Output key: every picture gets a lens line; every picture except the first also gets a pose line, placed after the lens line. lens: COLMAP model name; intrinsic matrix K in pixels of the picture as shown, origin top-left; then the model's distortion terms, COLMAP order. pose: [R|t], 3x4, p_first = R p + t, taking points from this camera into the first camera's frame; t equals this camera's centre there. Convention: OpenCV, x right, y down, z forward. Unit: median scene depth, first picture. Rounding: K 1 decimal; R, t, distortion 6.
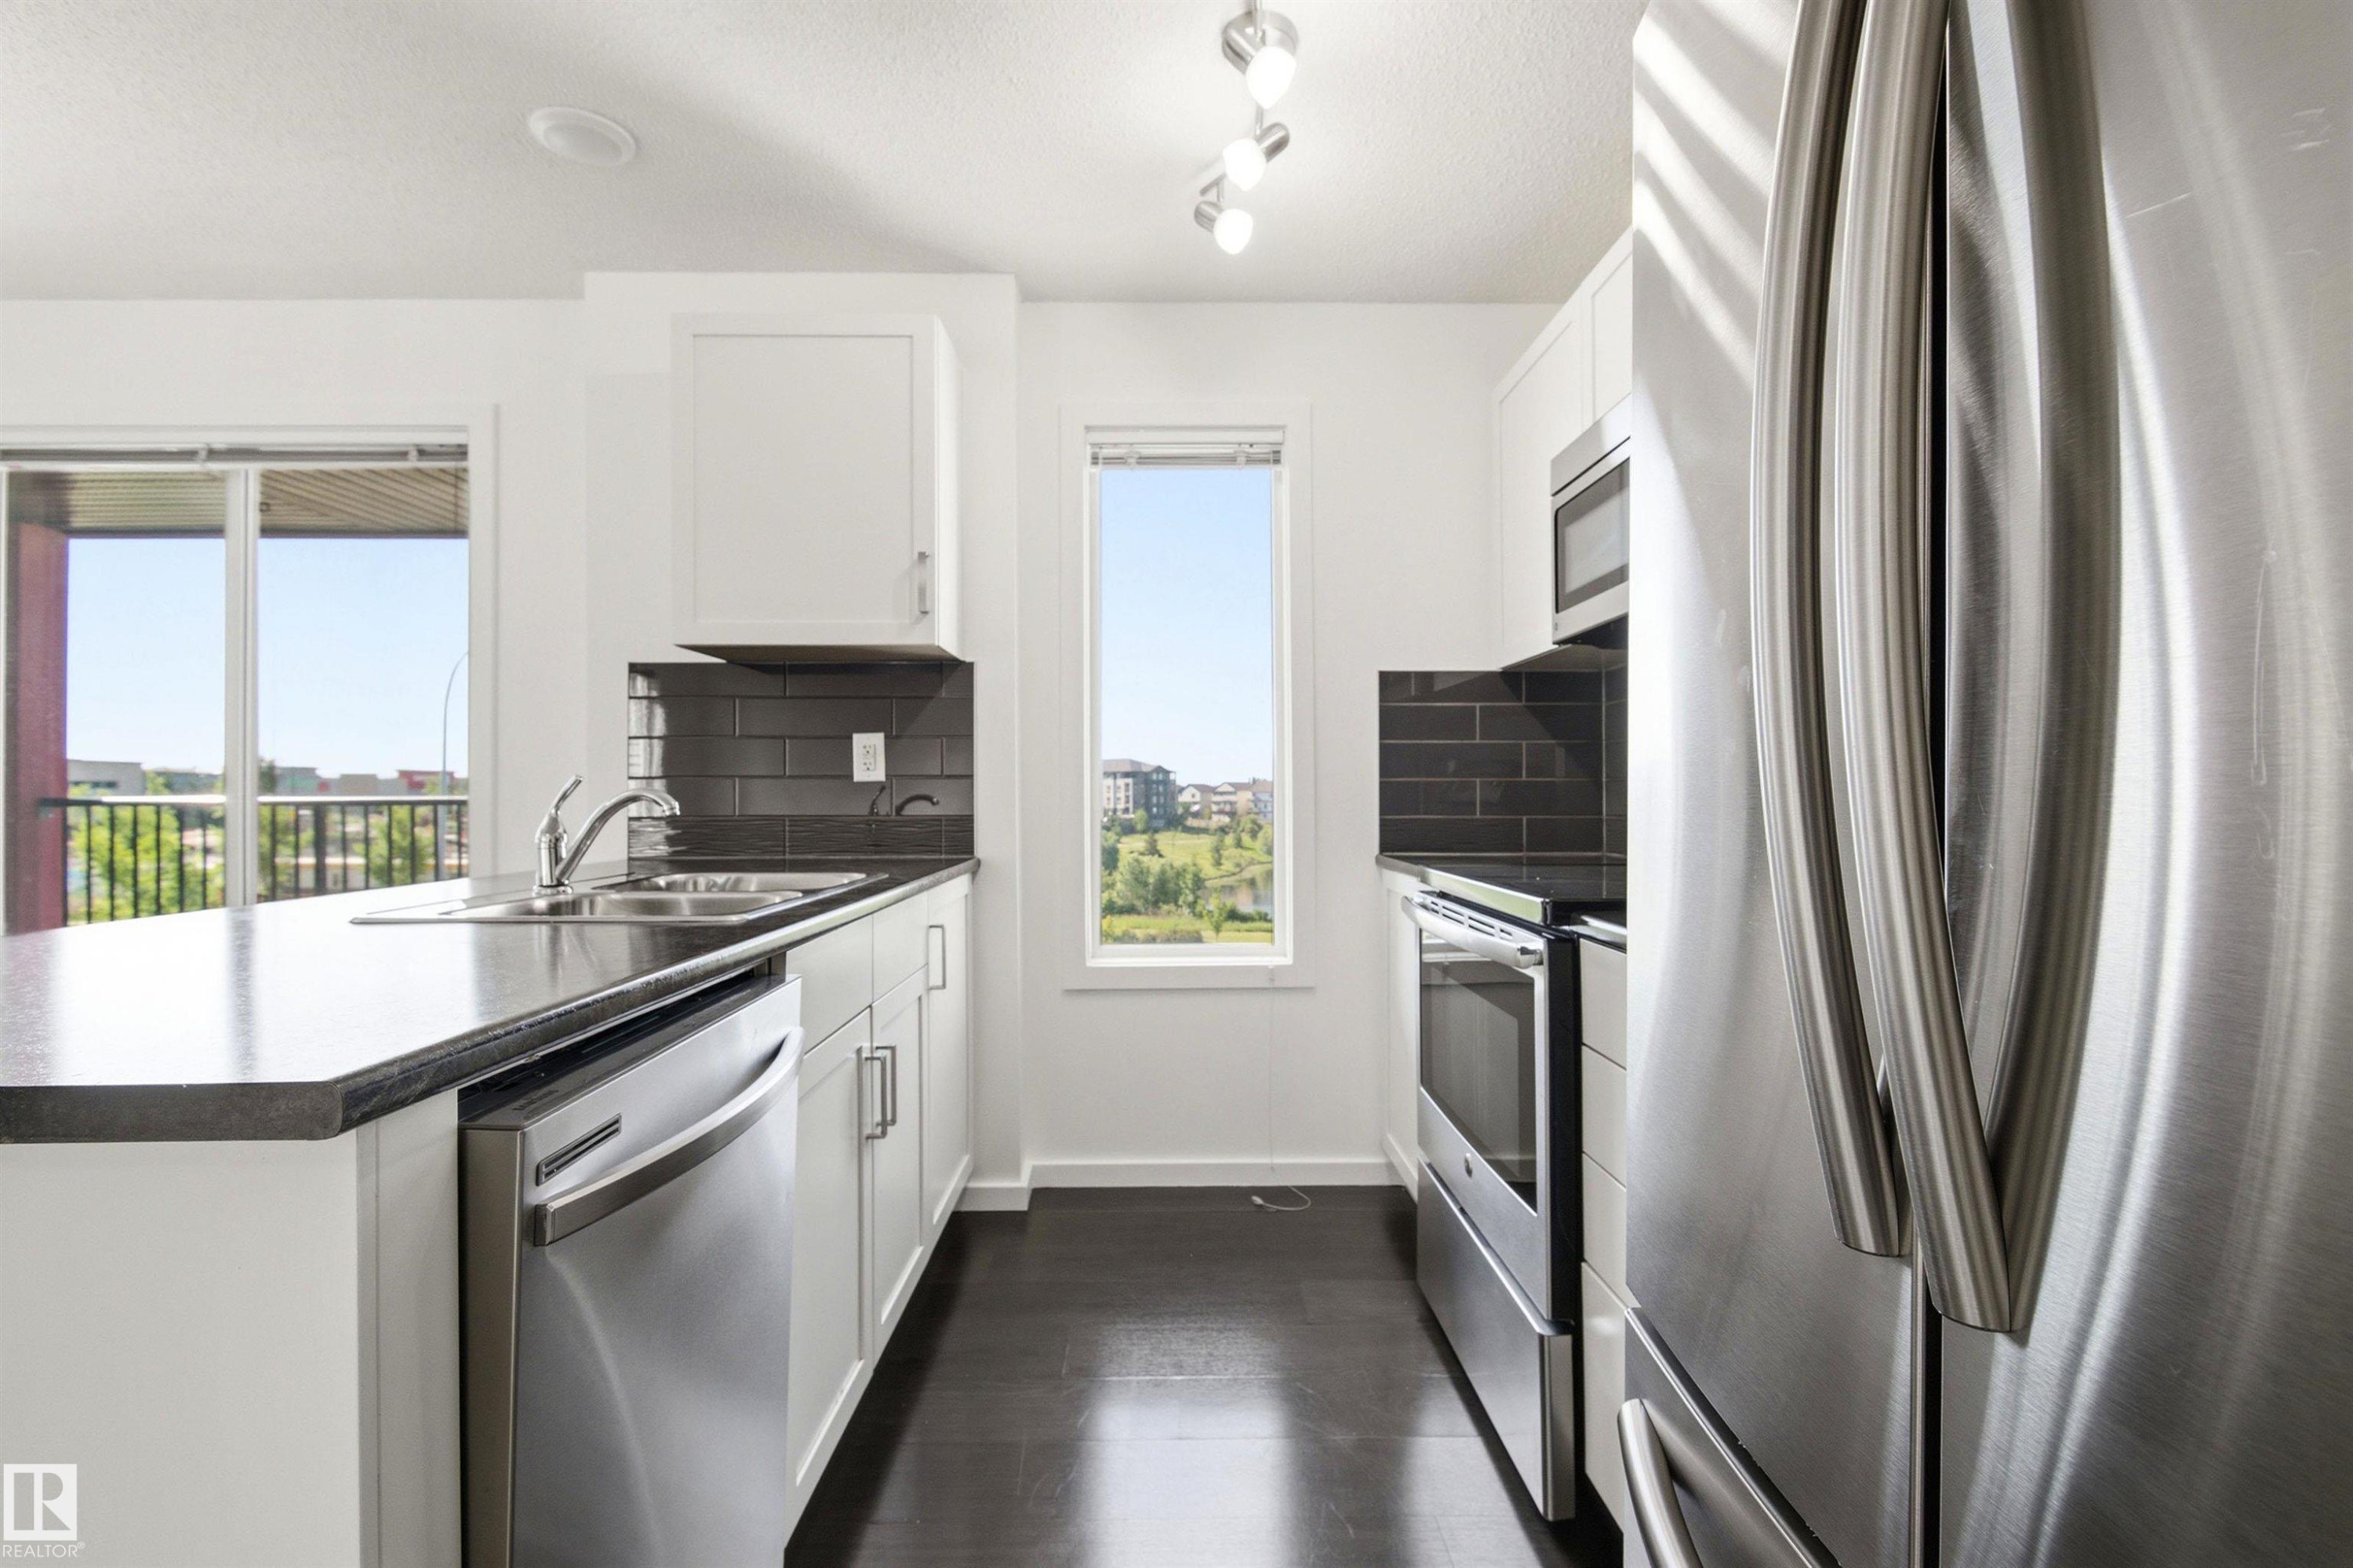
lens RADIAL K [[1068.5, 0, 1188.8], [0, 1068.5, 790.1], [0, 0, 1]] dist [-0.002673, -0.000304]
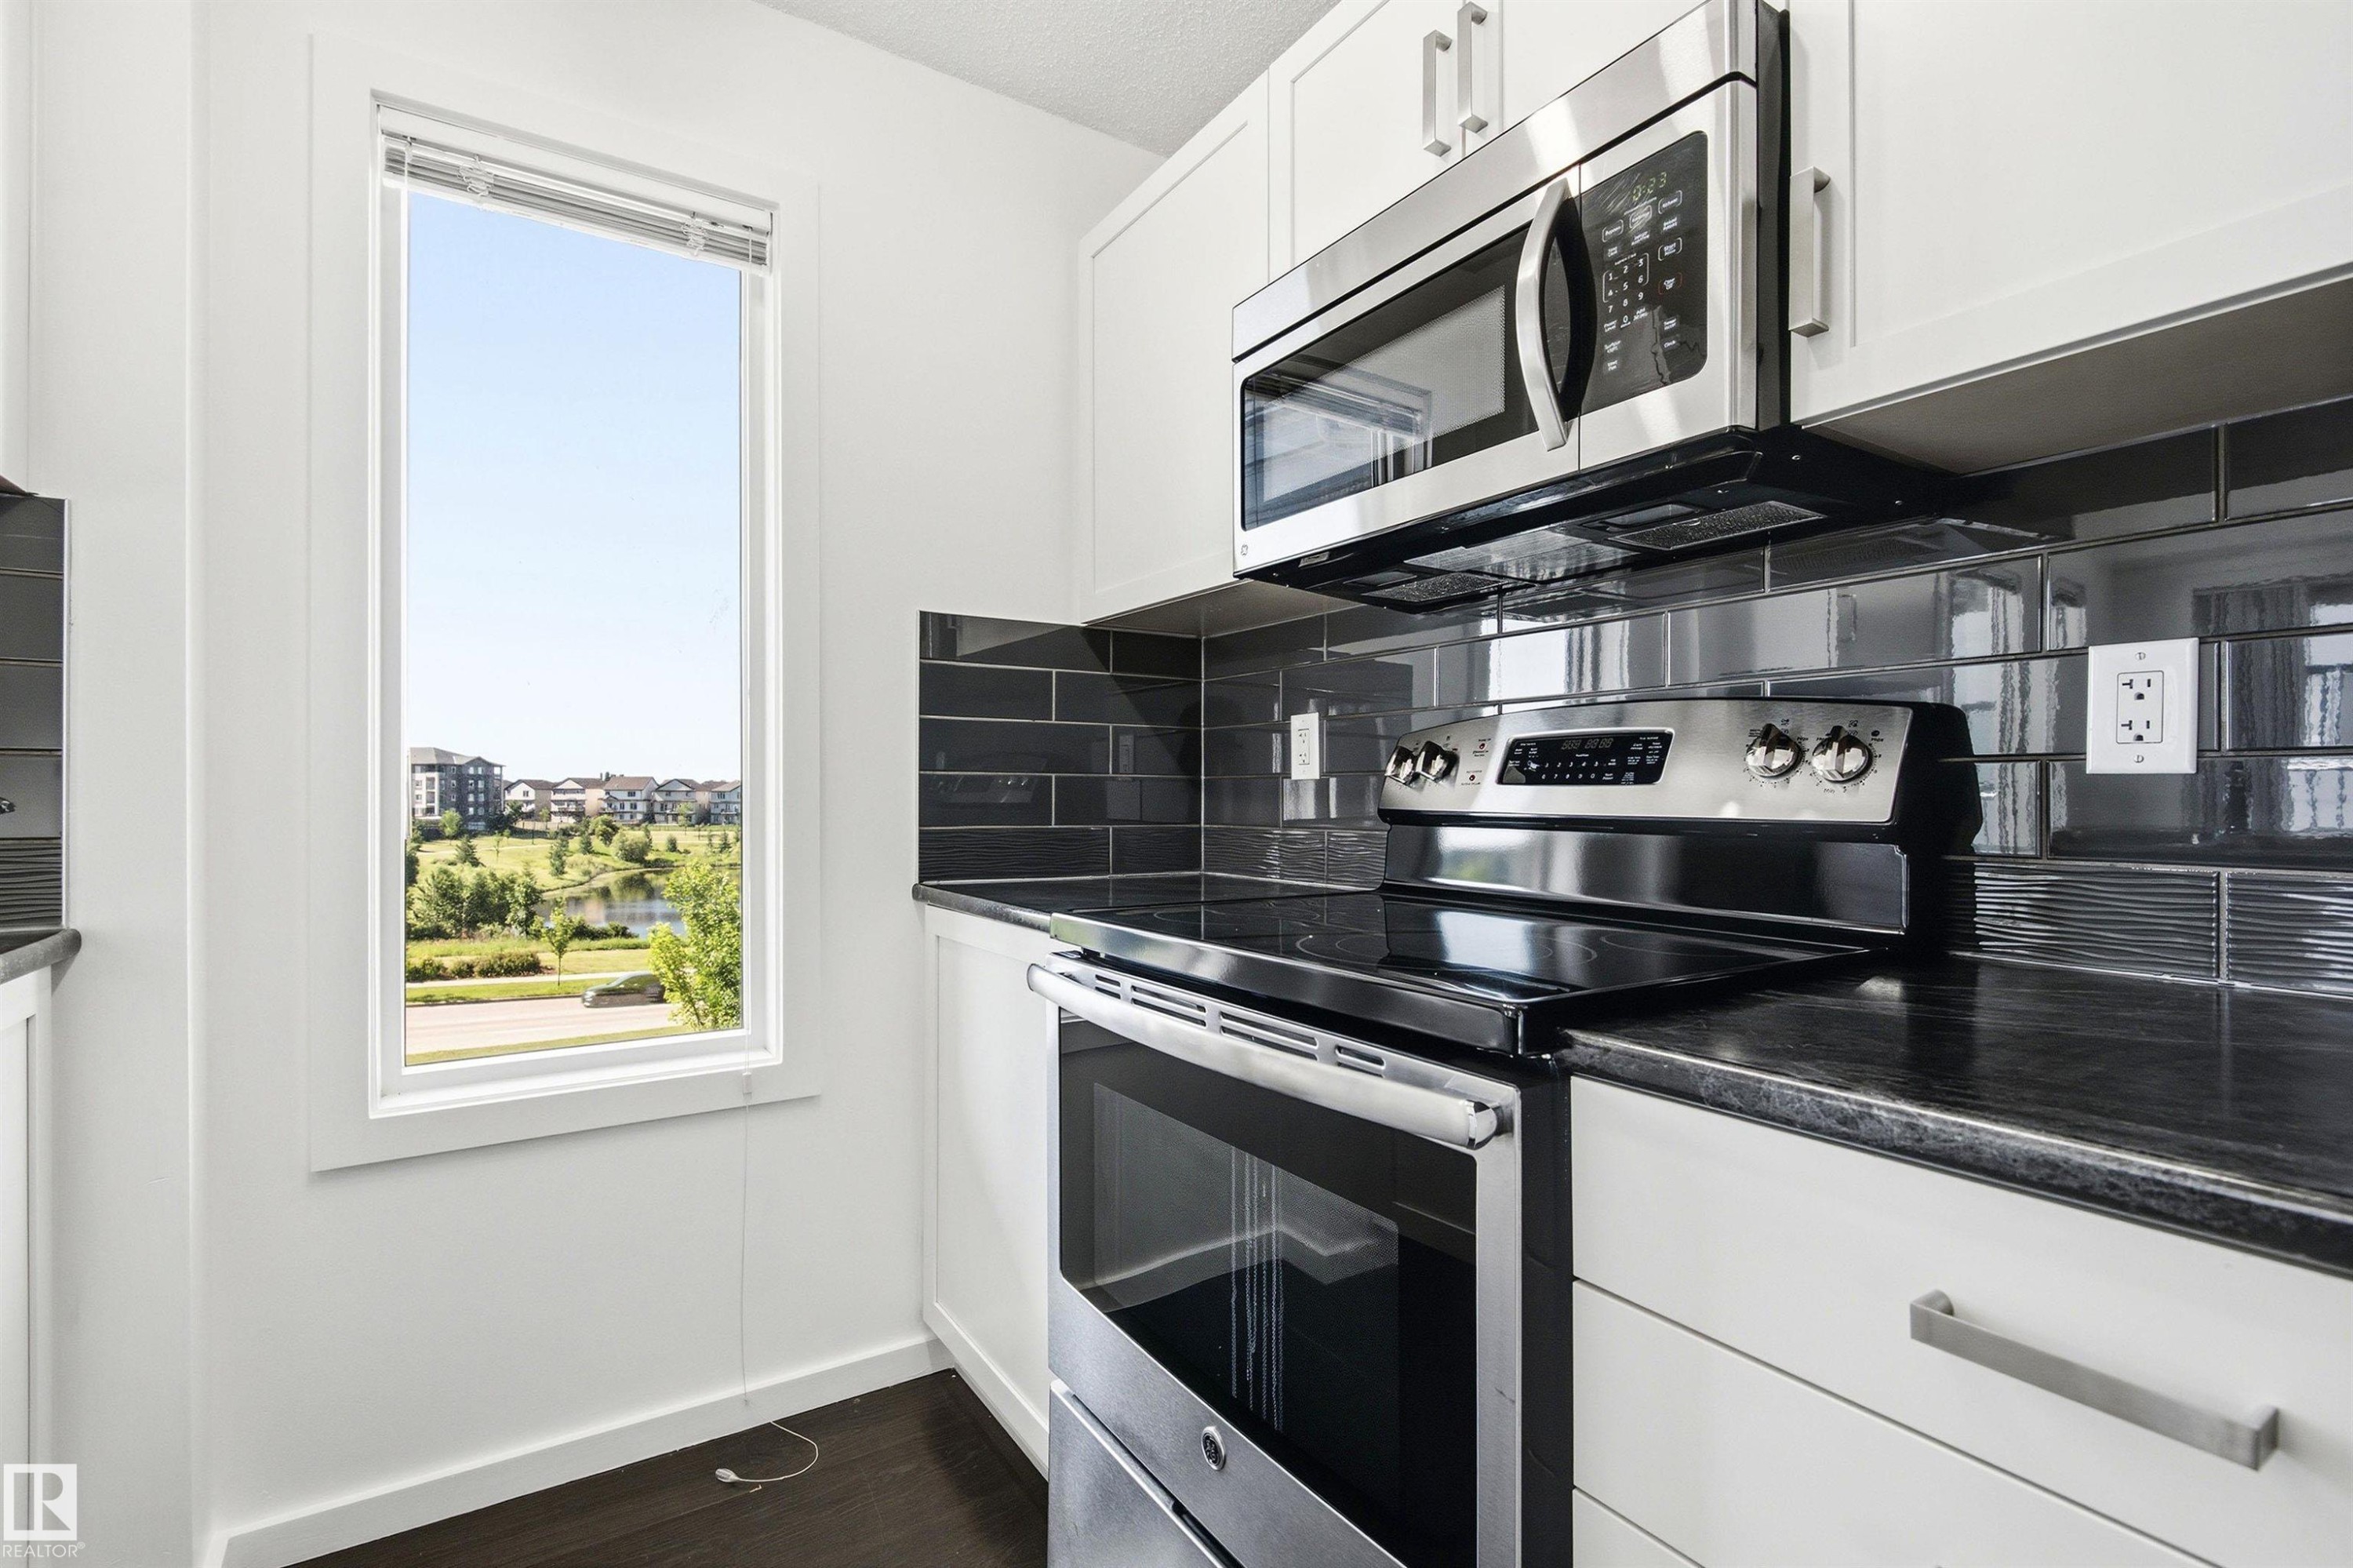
lens RADIAL K [[1059.1, 0, 1188.9], [0, 1059.1, 789.5], [0, 0, 1]] dist [0.002645, 0.000178]
pose [[0.845555, 0.005323, 0.533861, -0.034660], [-0.005680, 0.999983, -0.000974, 0.000641], [-0.533857, -0.002209, 0.845572, 0.345515]]
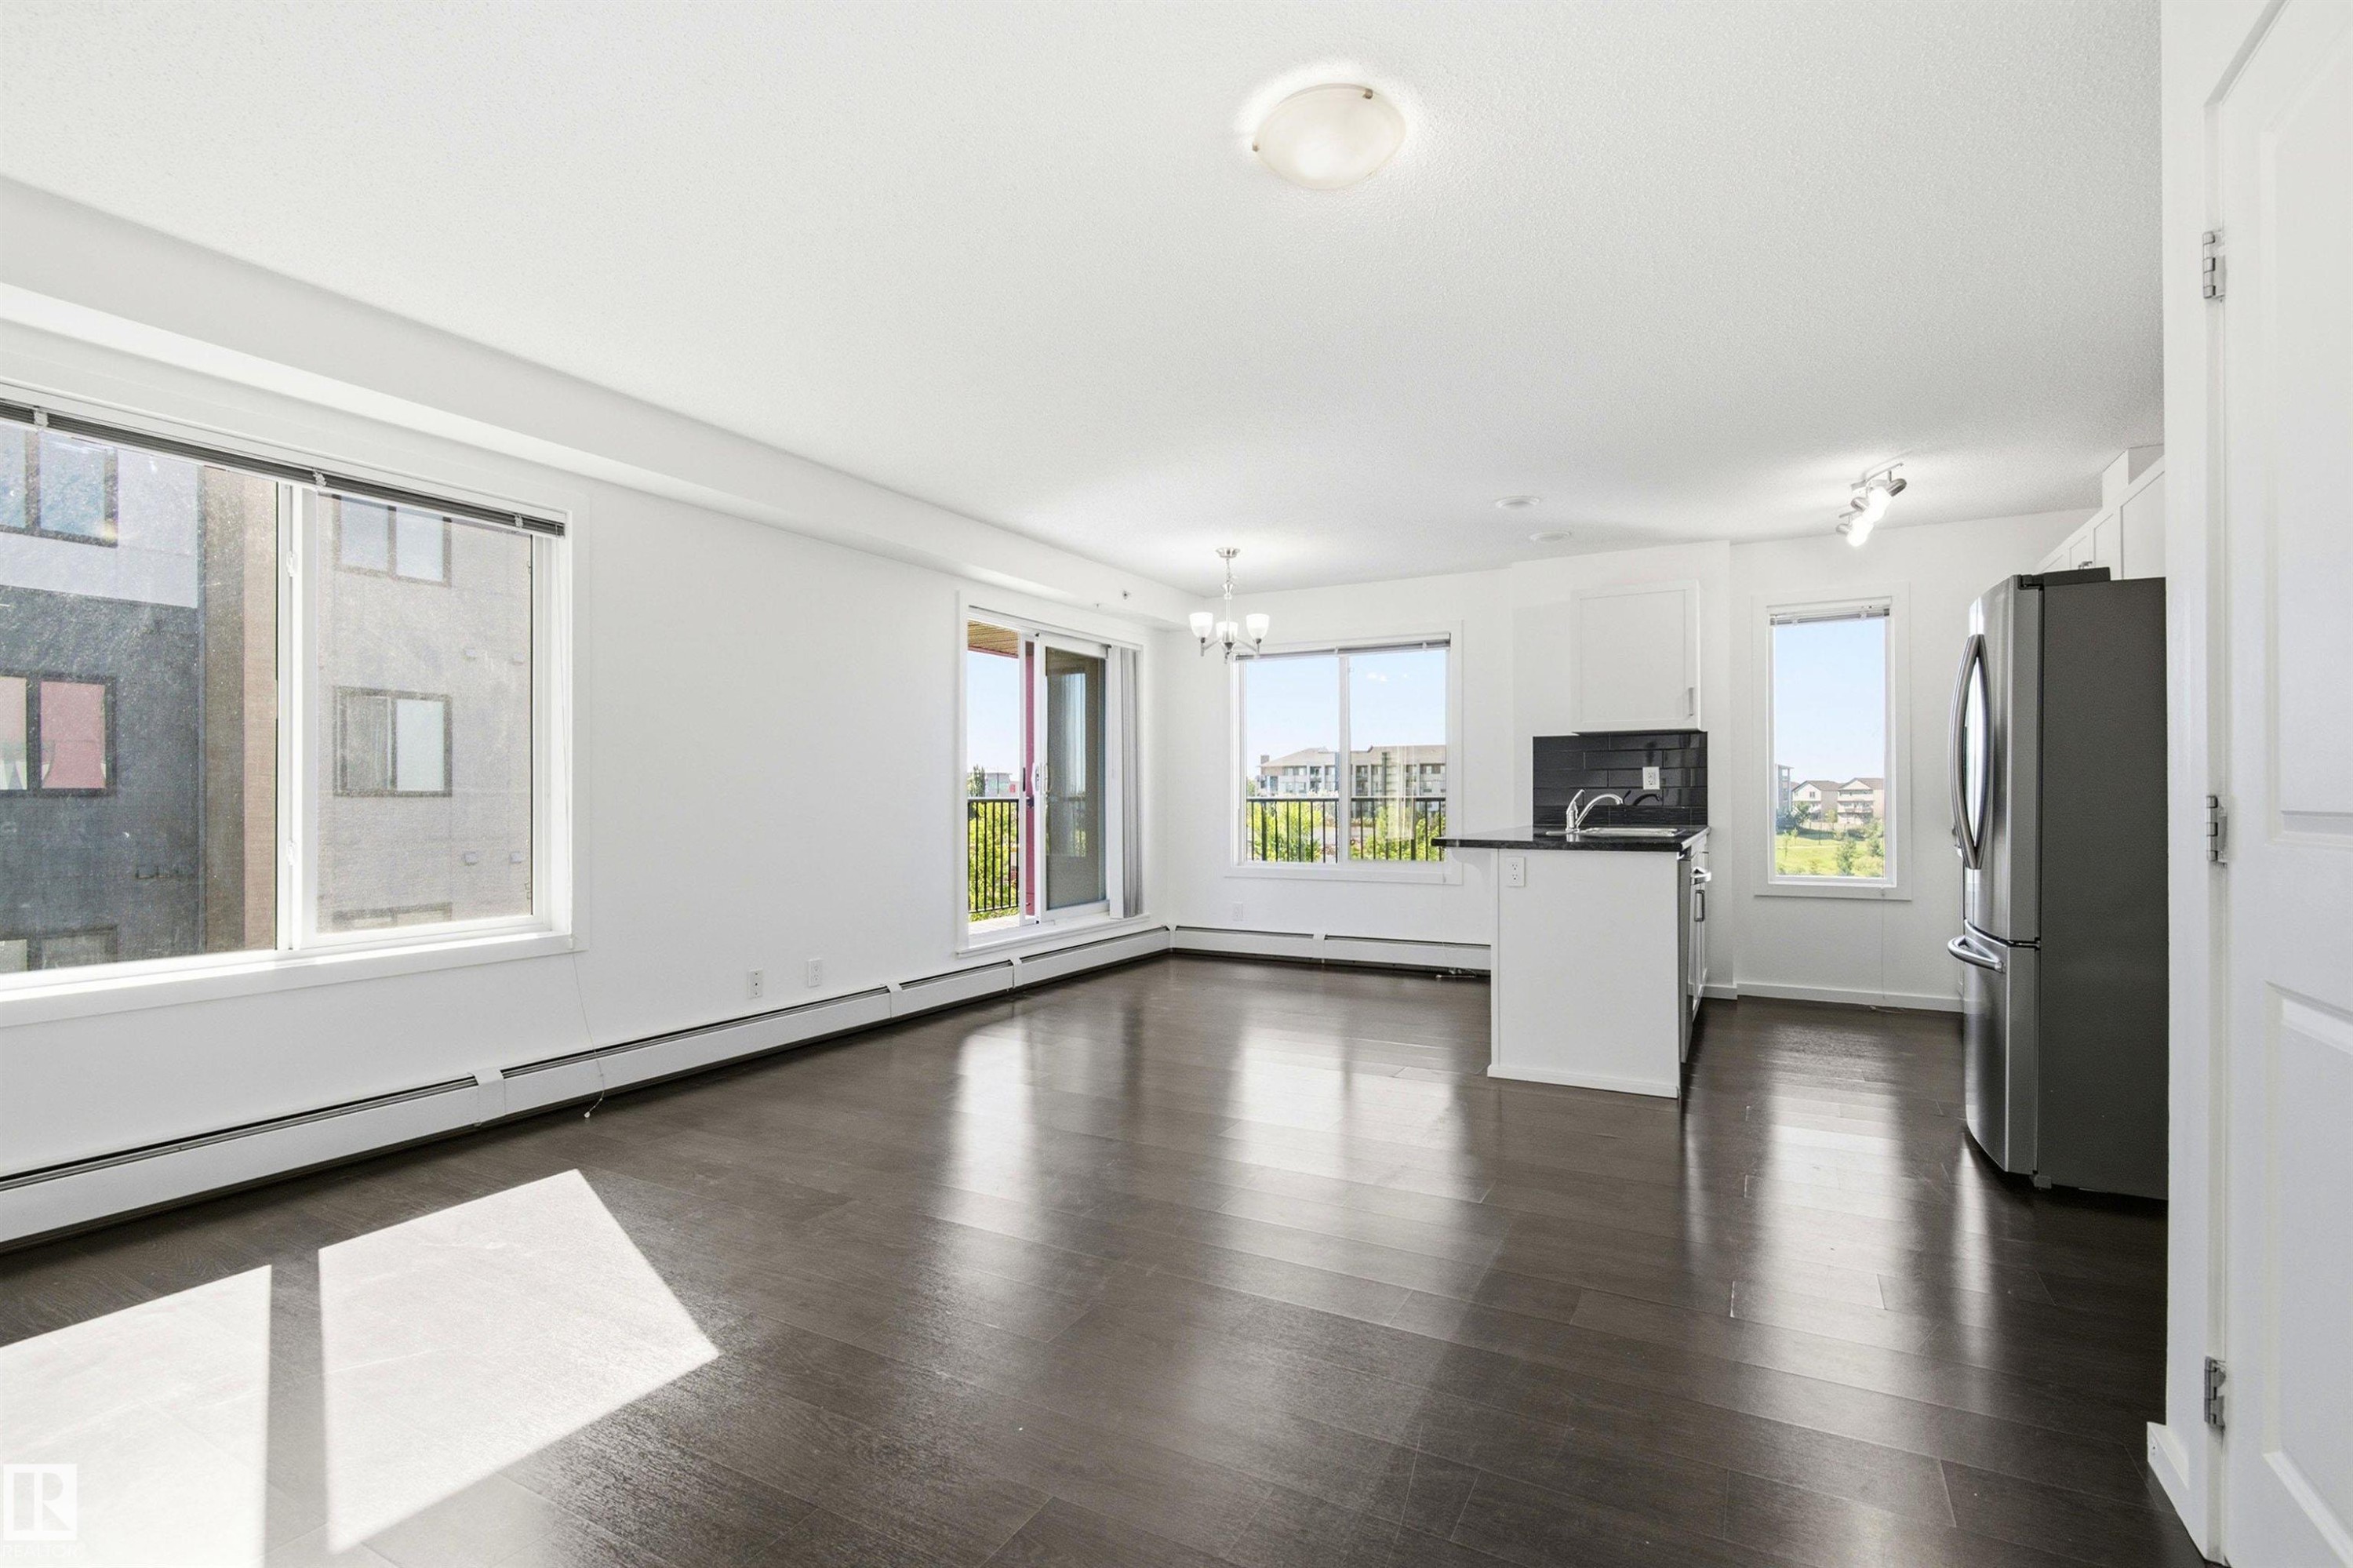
lens RADIAL K [[1049.5, 0, 1175.1], [0, 1049.5, 794.0], [0, 0, 1]] dist [0.023053, -0.000027]
pose [[0.858922, -0.000631, -0.512106, -0.035895], [0.003085, 0.999987, 0.003941, -0.009136], [0.512097, -0.004965, 0.858913, -1.209681]]
